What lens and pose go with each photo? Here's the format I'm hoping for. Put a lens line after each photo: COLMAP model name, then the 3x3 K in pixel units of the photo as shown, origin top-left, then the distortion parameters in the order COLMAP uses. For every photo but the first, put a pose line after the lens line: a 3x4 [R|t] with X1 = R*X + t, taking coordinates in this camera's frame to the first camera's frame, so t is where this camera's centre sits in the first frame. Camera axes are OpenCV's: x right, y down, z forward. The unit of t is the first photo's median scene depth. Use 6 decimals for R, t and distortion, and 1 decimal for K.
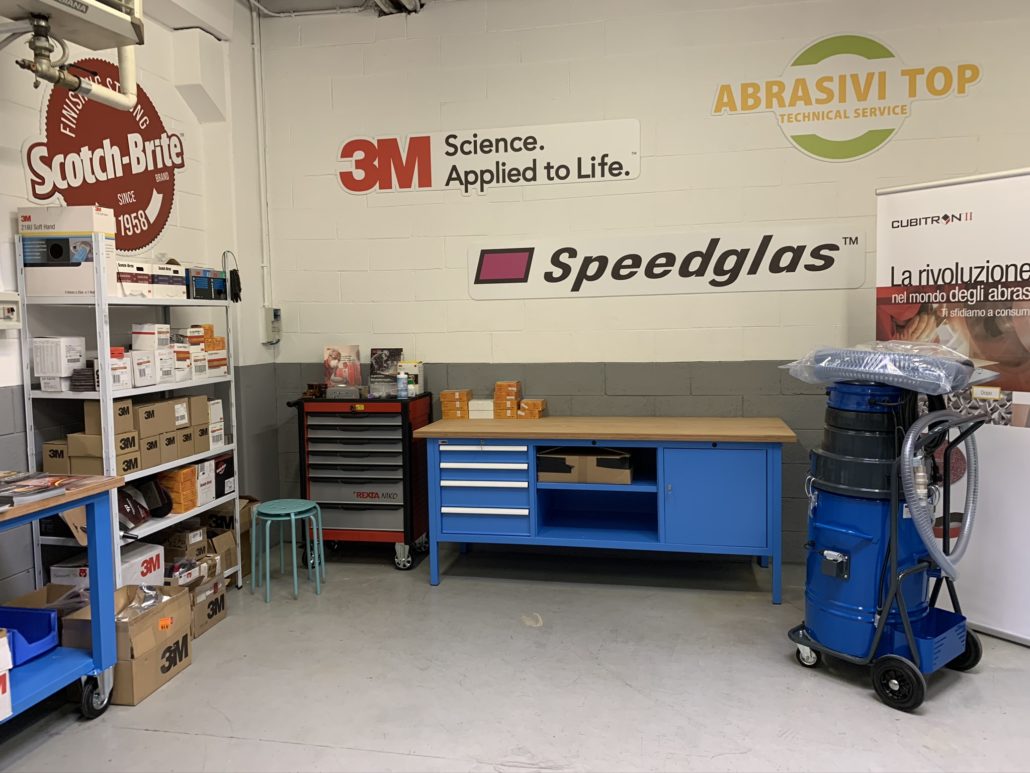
lens RADIAL K [[799.6, 0, 515.0], [0, 799.6, 386.5], [0, 0, 1]] dist [0.041323, -0.028479]
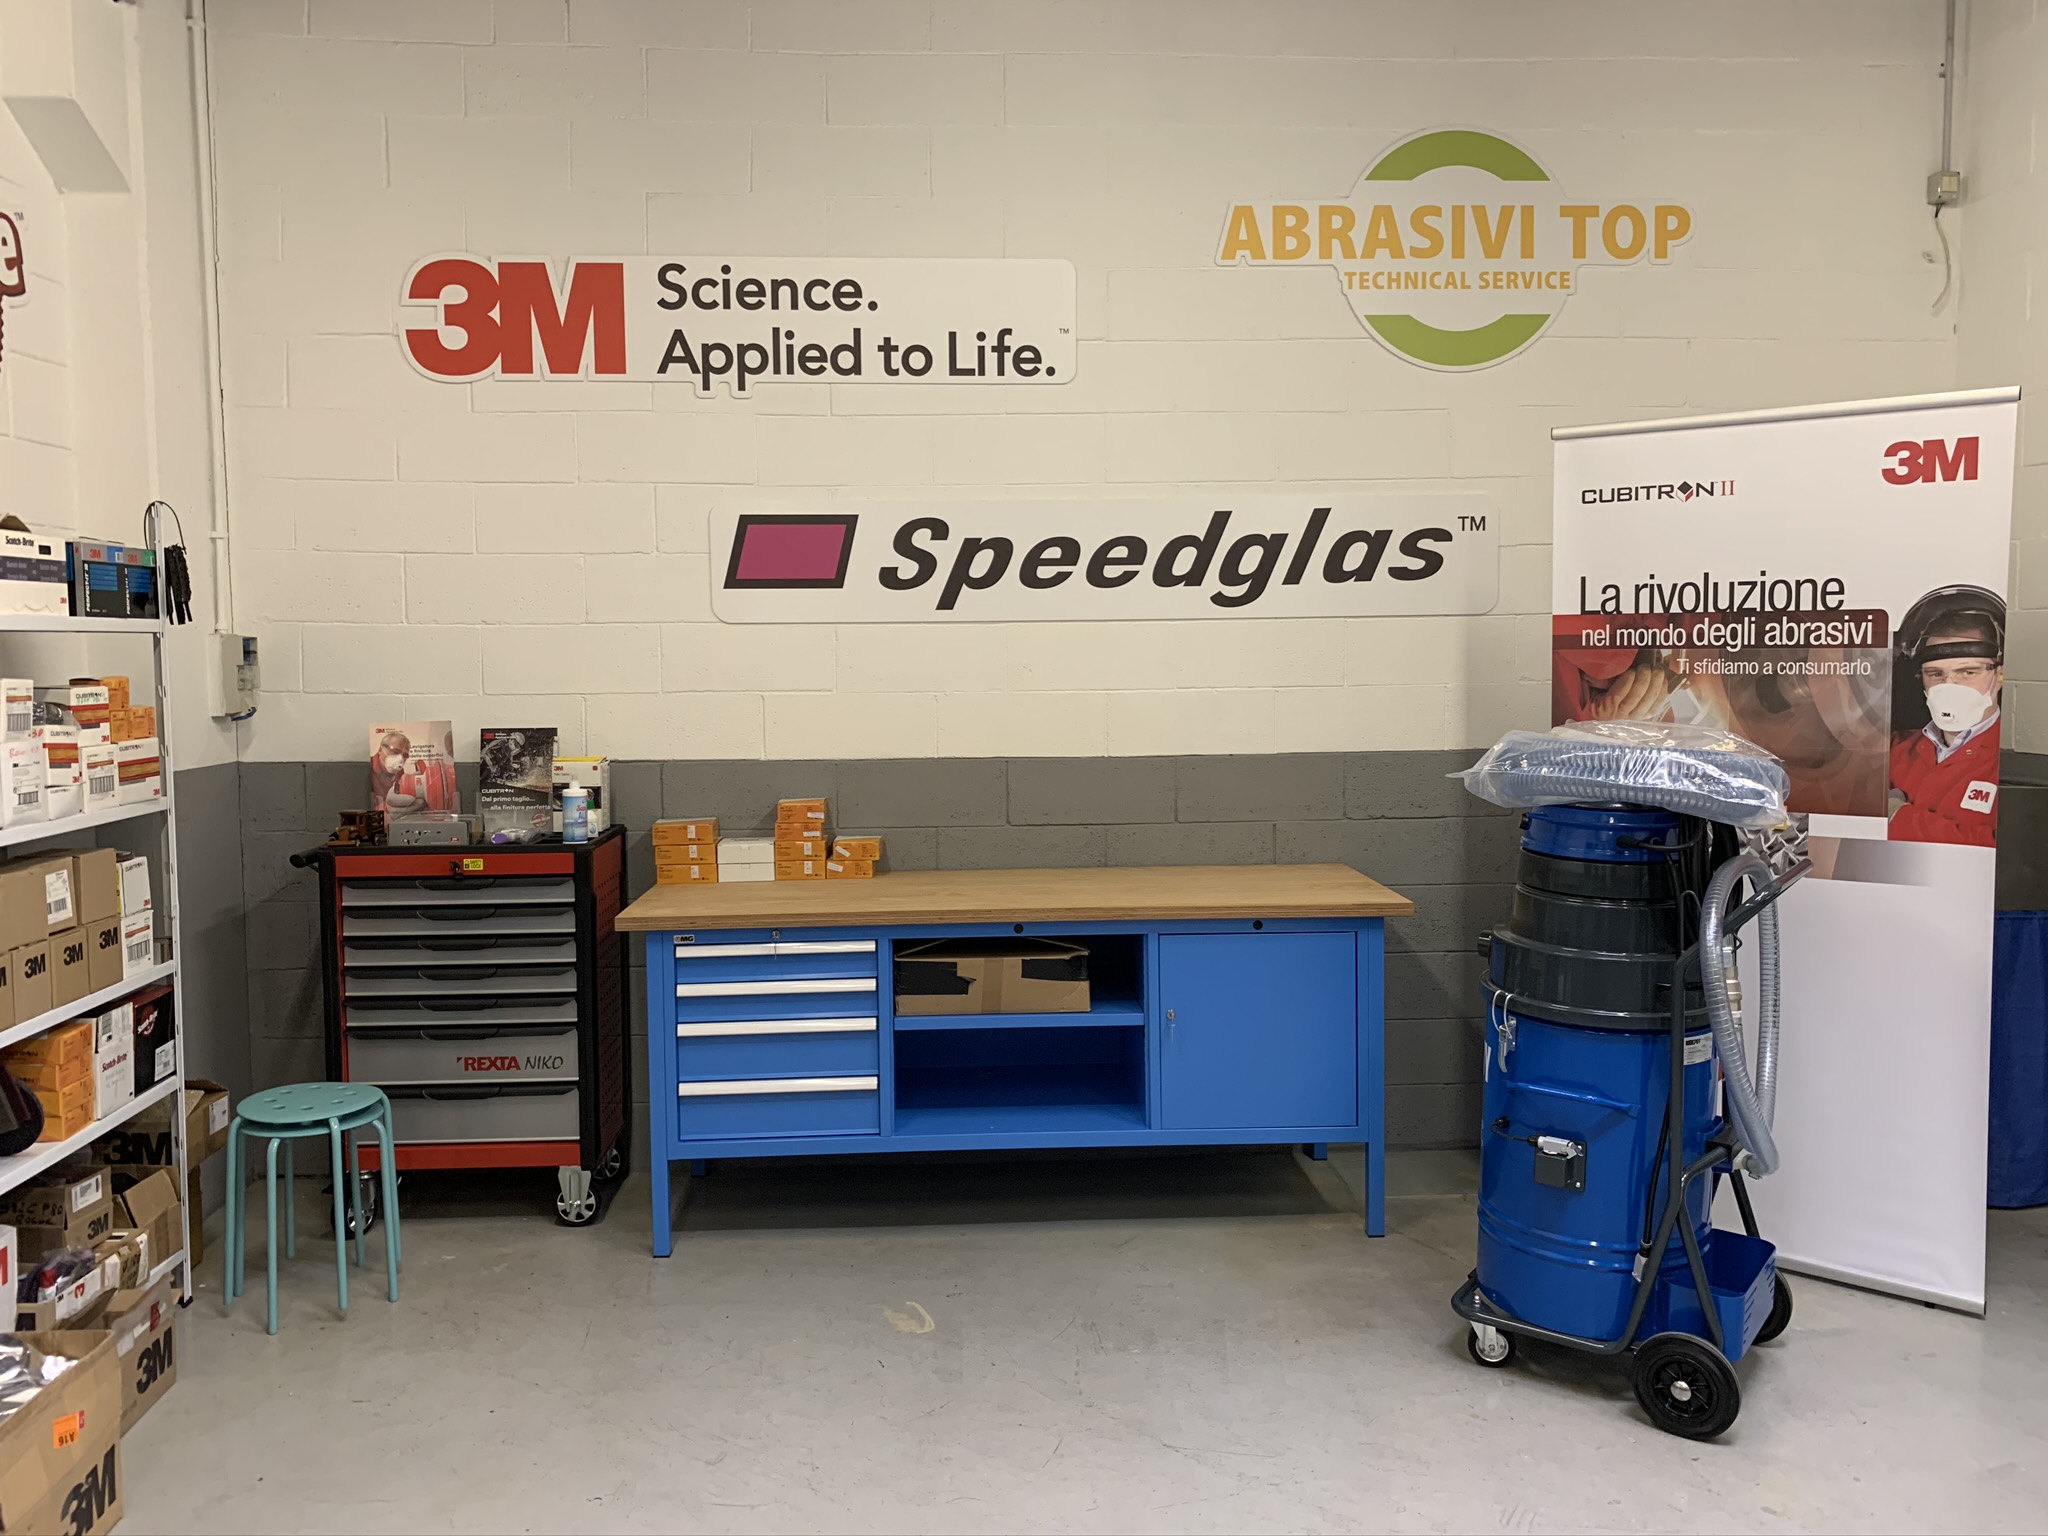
lens RADIAL K [[1590.0, 0, 1024.0], [0, 1590.0, 768.0], [0, 0, 1]] dist [0.041323, -0.028479]
pose [[0.967009, -0.008646, 0.254594, -0.132240], [0.011263, 0.999898, -0.008825, -0.016635], [-0.254491, 0.011402, 0.967008, 0.075840]]
